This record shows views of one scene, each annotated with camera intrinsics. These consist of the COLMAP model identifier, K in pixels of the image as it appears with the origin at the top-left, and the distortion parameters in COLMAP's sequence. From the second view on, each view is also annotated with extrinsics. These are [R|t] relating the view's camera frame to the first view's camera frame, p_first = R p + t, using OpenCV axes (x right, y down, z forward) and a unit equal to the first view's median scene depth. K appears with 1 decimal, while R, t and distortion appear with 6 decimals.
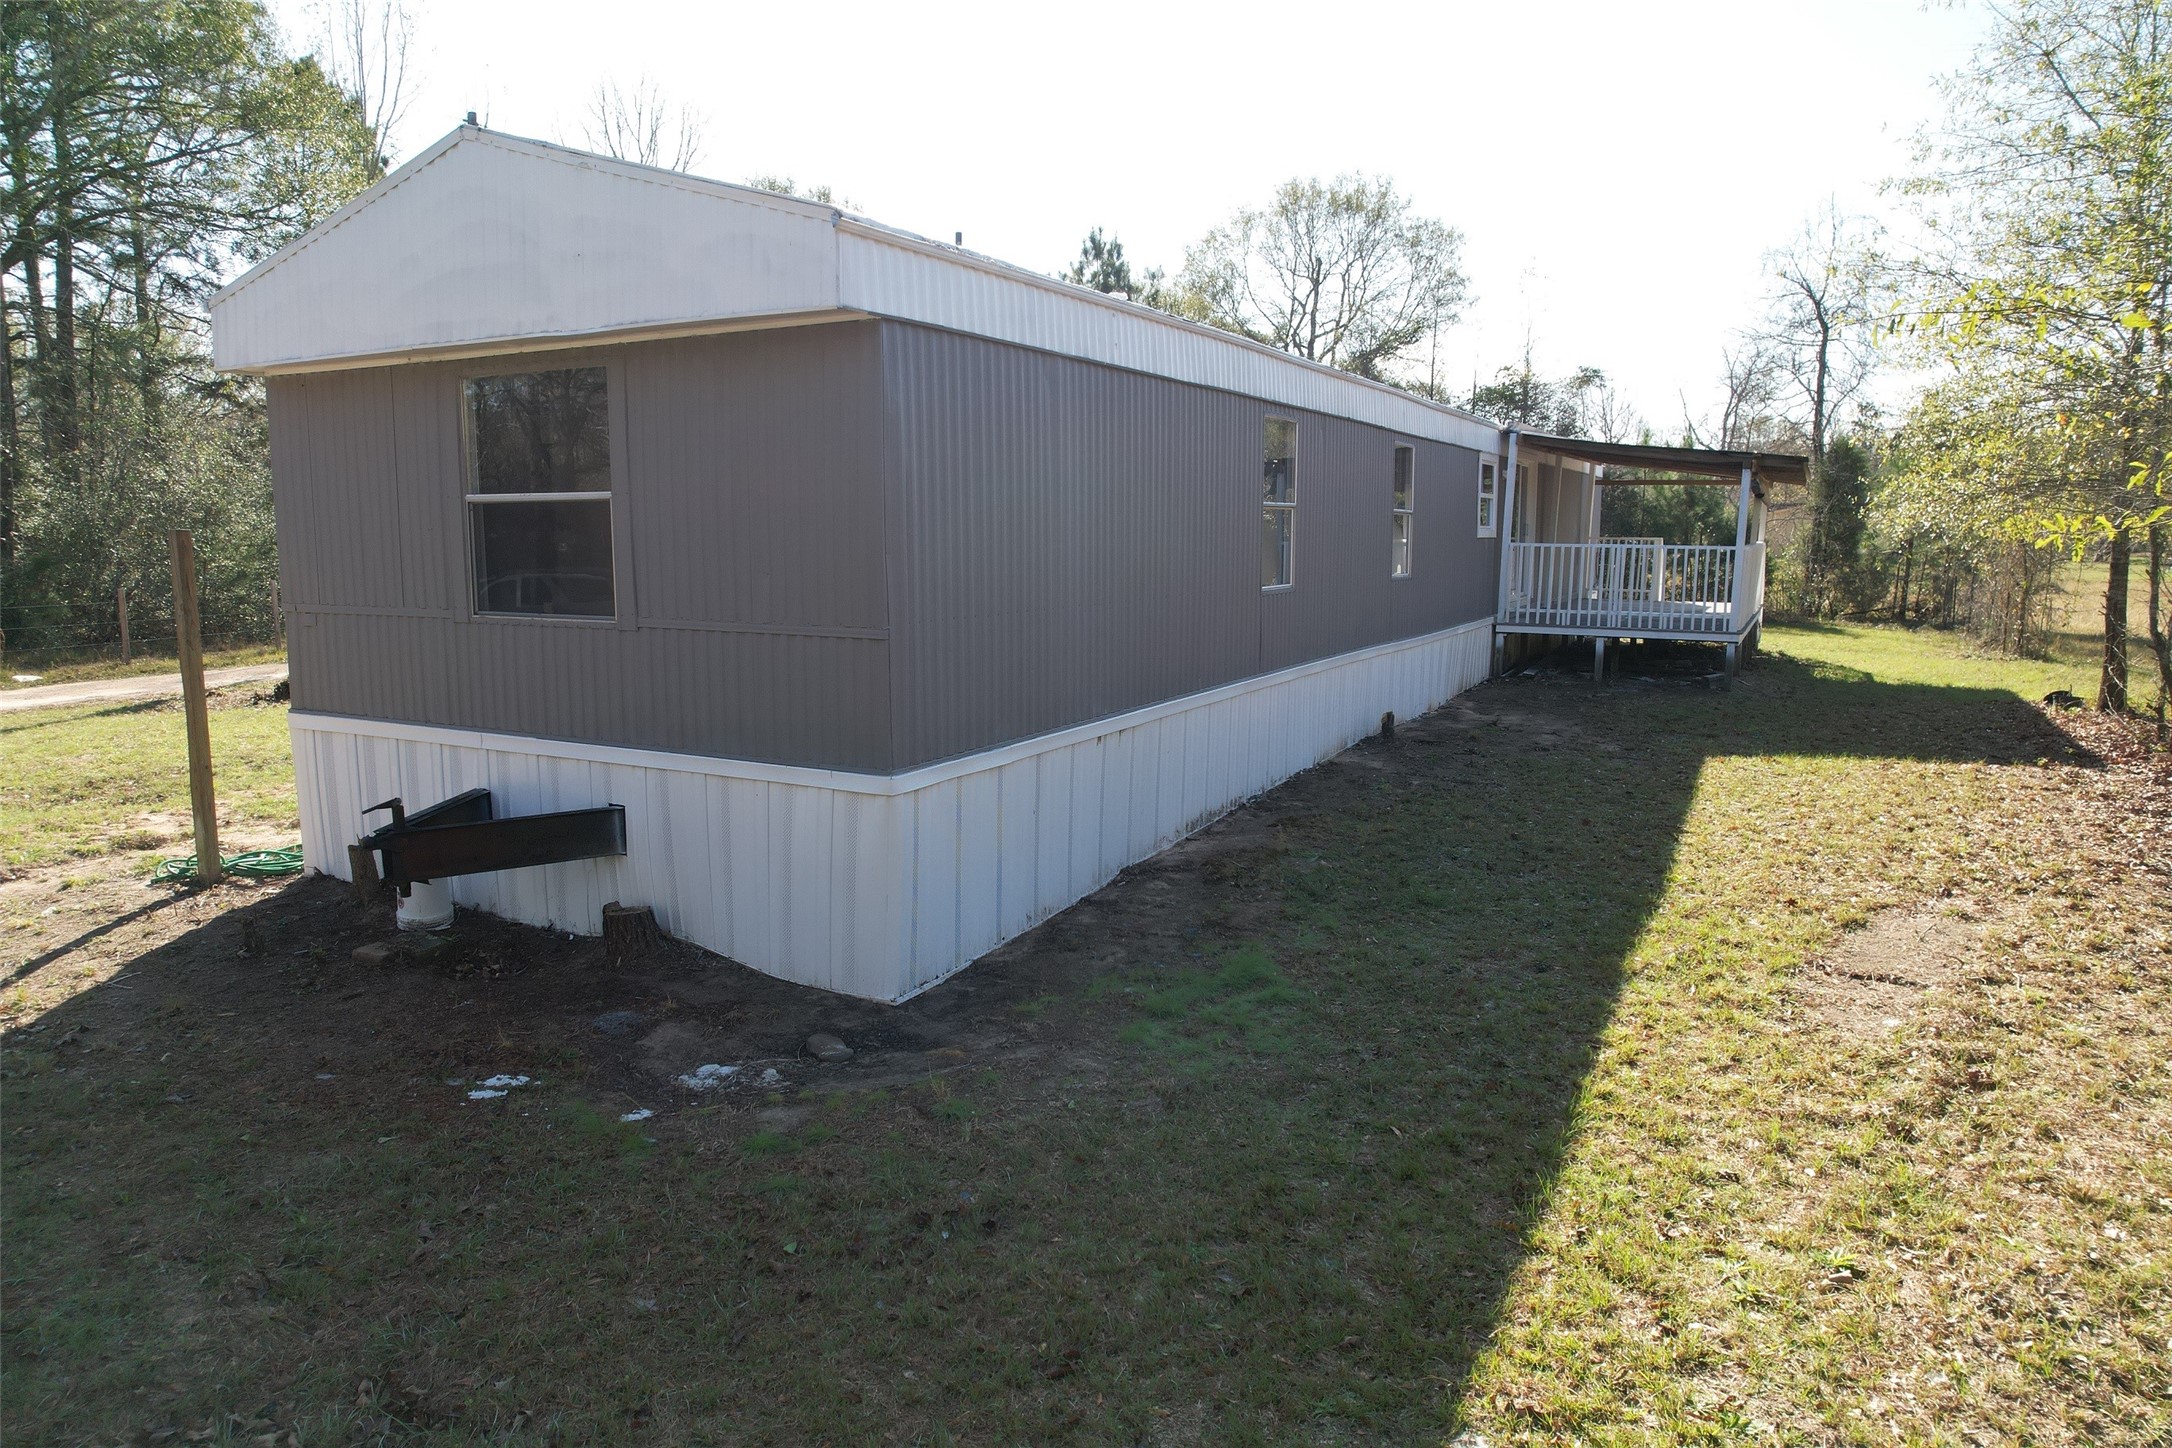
lens RADIAL K [[1377.3, 0, 1080.6], [0, 1377.3, 717.6], [0, 0, 1]] dist [-0.056360, 0.037663]
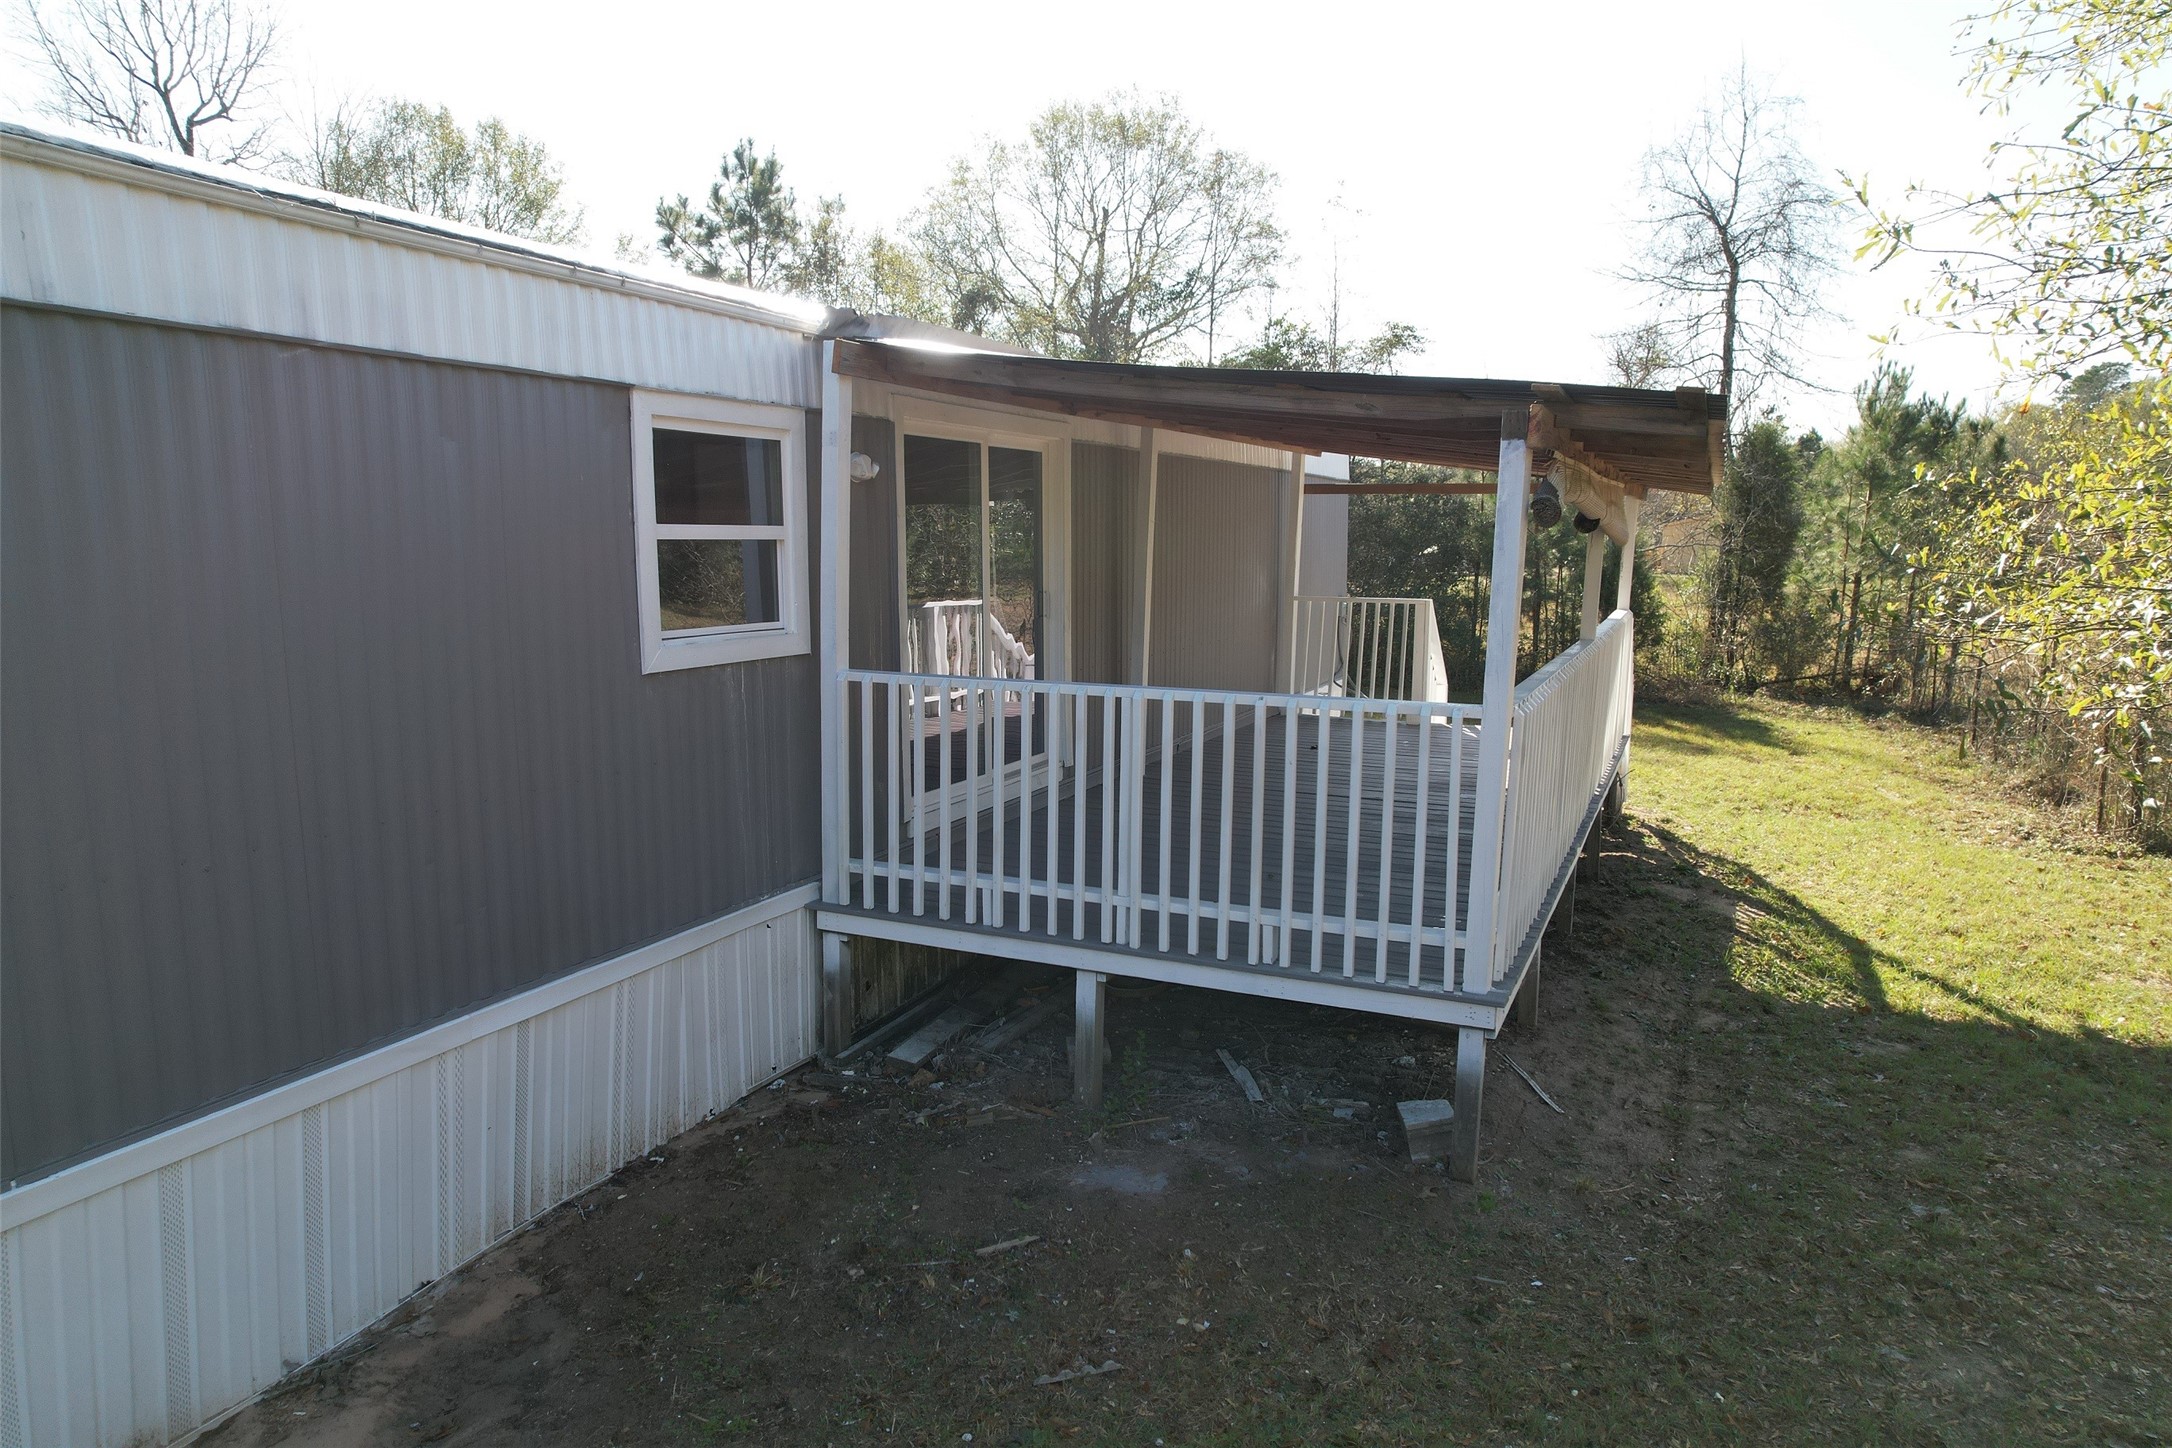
lens RADIAL K [[1377.3, 0, 1080.6], [0, 1377.3, 717.6], [0, 0, 1]] dist [-0.056360, 0.037663]
pose [[0.998284, -0.007997, 0.058002, 0.178093], [0.008310, 0.999952, -0.005155, -0.057646], [-0.057958, 0.005628, 0.998303, 0.335311]]
